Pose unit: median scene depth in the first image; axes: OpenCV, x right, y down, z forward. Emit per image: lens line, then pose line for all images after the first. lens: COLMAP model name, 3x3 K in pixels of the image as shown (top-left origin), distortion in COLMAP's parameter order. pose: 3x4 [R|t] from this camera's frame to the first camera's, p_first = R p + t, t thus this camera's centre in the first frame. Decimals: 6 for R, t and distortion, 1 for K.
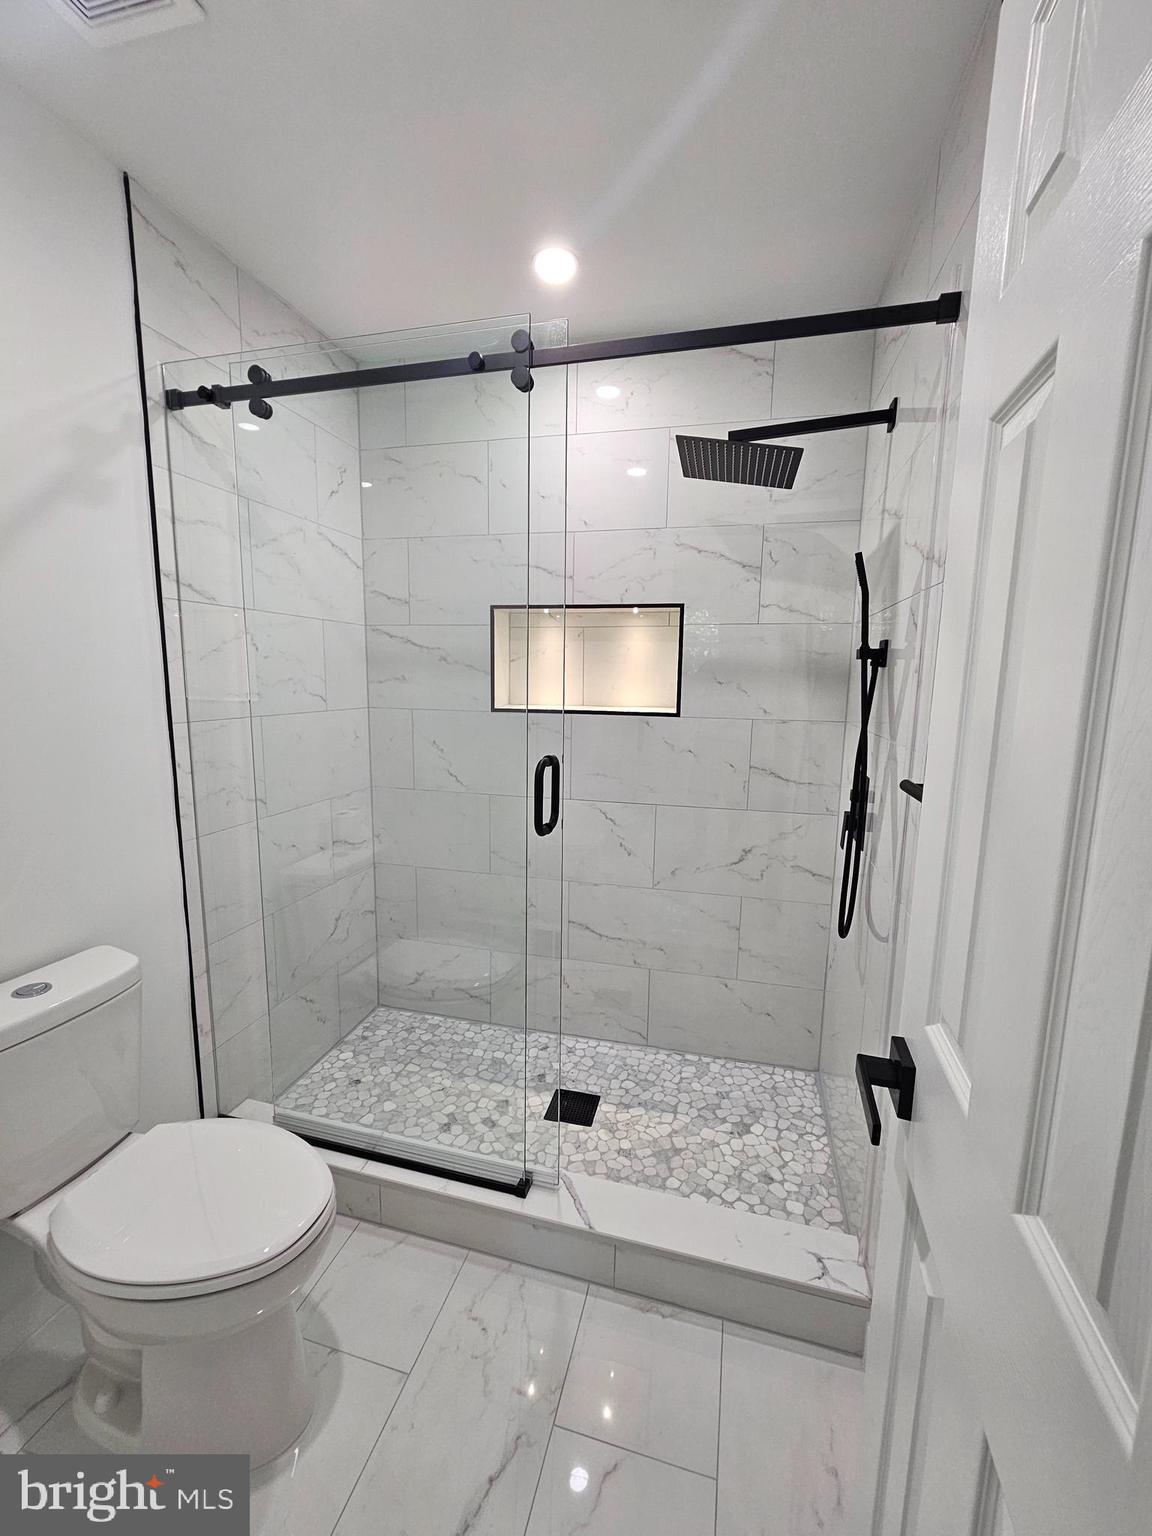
lens RADIAL K [[627.9, 0, 576.0], [0, 627.9, 768.0], [0, 0, 1]] dist [0.000161, -0.000758]
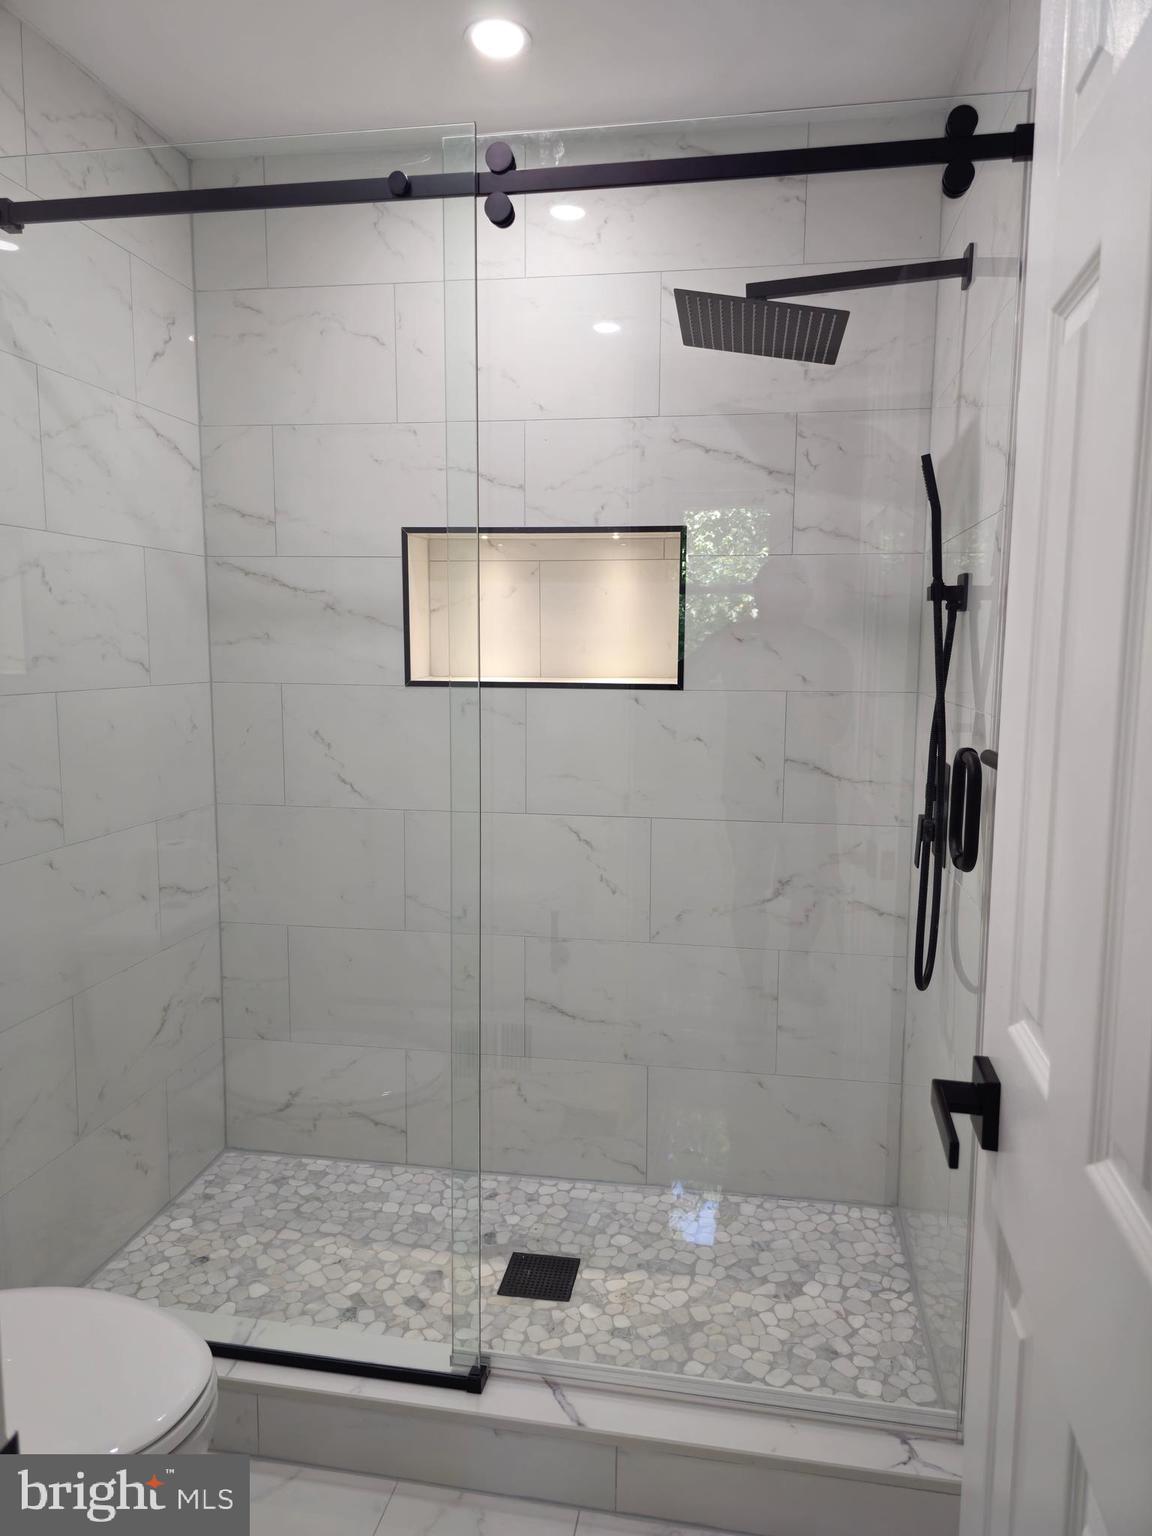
lens RADIAL K [[1044.2, 0, 589.5], [0, 1044.2, 768.5], [0, 0, 1]] dist [0.065405, -0.061846]
pose [[0.995819, -0.017950, 0.089571, -0.045073], [0.020780, 0.999311, -0.030761, 0.040905], [-0.088957, 0.032494, 0.995505, -0.139924]]
